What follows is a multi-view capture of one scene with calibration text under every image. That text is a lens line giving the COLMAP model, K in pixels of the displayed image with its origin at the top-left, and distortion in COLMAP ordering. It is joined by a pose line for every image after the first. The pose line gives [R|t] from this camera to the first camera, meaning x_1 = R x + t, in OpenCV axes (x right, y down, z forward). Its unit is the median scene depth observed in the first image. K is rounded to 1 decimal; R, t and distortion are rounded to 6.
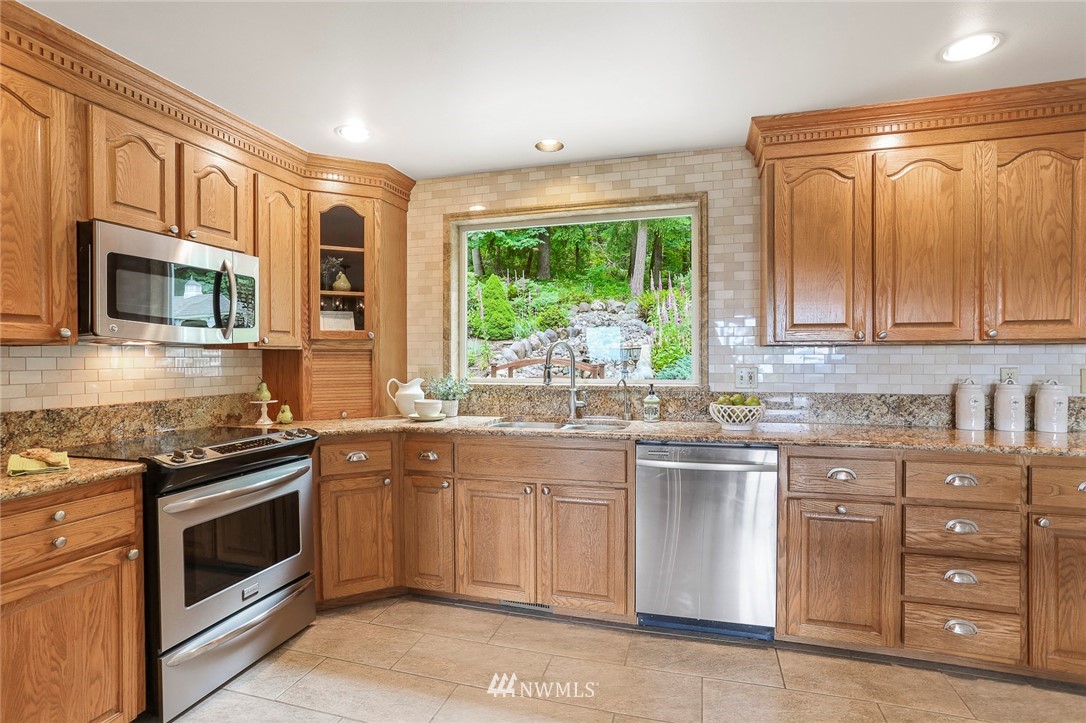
lens RADIAL K [[545.1, 0, 536.8], [0, 545.1, 364.0], [0, 0, 1]] dist [-0.051193, 0.026435]
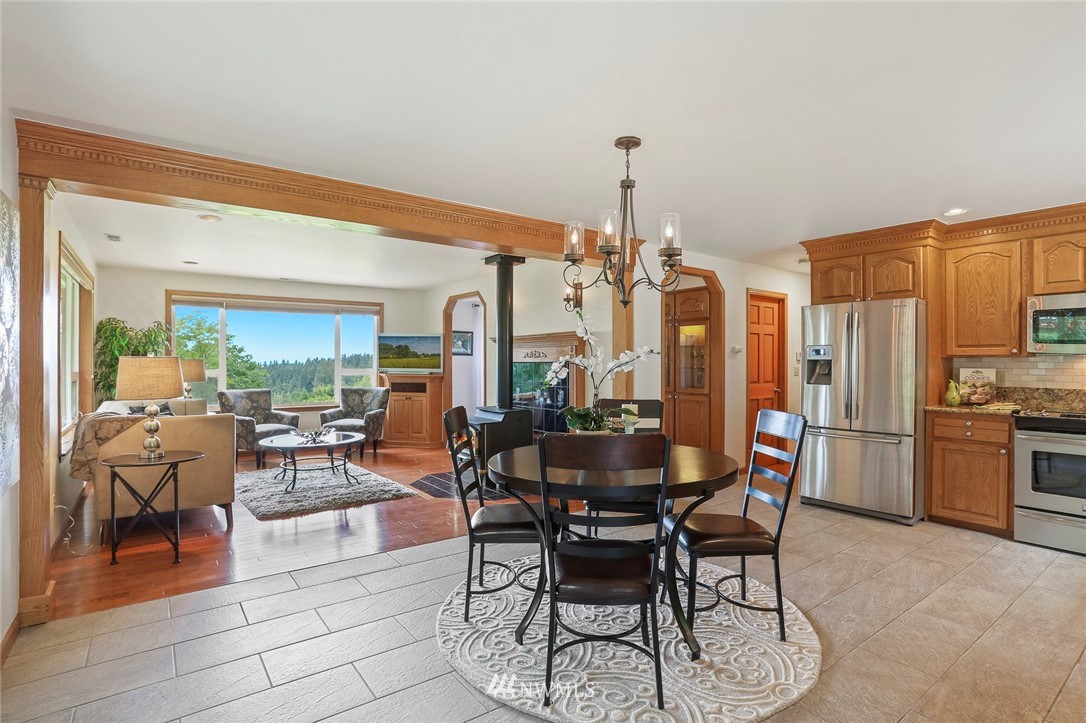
lens RADIAL K [[545.1, 0, 549.2], [0, 545.1, 359.1], [0, 0, 1]] dist [-0.051193, 0.026435]
pose [[-0.597712, 0.003556, -0.801703, 1.347492], [-0.008018, 0.999914, 0.010413, -0.022058], [0.801671, 0.012652, -0.597632, 0.513775]]
